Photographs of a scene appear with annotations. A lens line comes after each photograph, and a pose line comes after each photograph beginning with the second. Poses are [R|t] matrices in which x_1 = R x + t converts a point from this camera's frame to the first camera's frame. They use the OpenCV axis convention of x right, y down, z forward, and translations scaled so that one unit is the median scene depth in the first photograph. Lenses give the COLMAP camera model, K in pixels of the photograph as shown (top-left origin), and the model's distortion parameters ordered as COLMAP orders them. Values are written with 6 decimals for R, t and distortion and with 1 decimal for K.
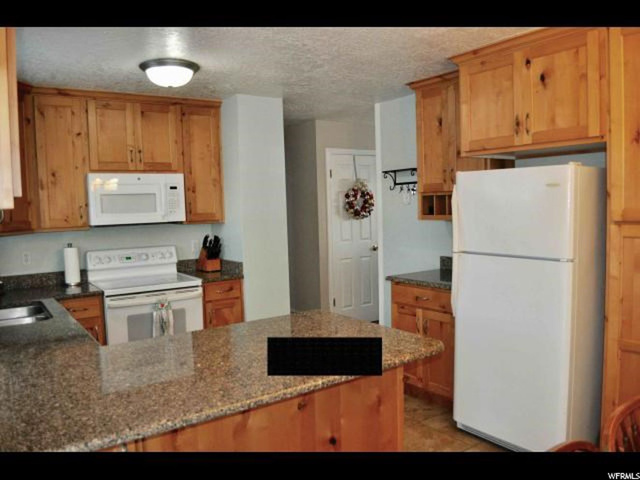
lens RADIAL K [[518.2, 0, 320.3], [0, 518.2, 242.0], [0, 0, 1]] dist [-0.053277, -0.007366]
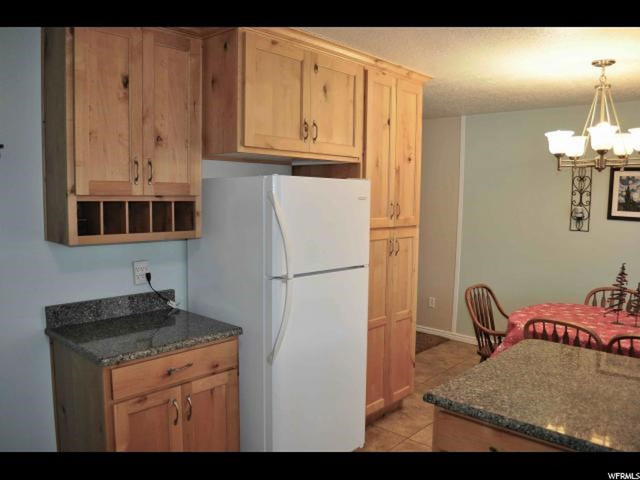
lens RADIAL K [[518.2, 0, 320.0], [0, 518.2, 239.2], [0, 0, 1]] dist [-0.053277, -0.007366]
pose [[-0.211874, -0.056041, 0.975689, -0.214249], [0.065144, 0.995324, 0.071315, -0.038678], [-0.975123, 0.078670, -0.207232, 0.471084]]
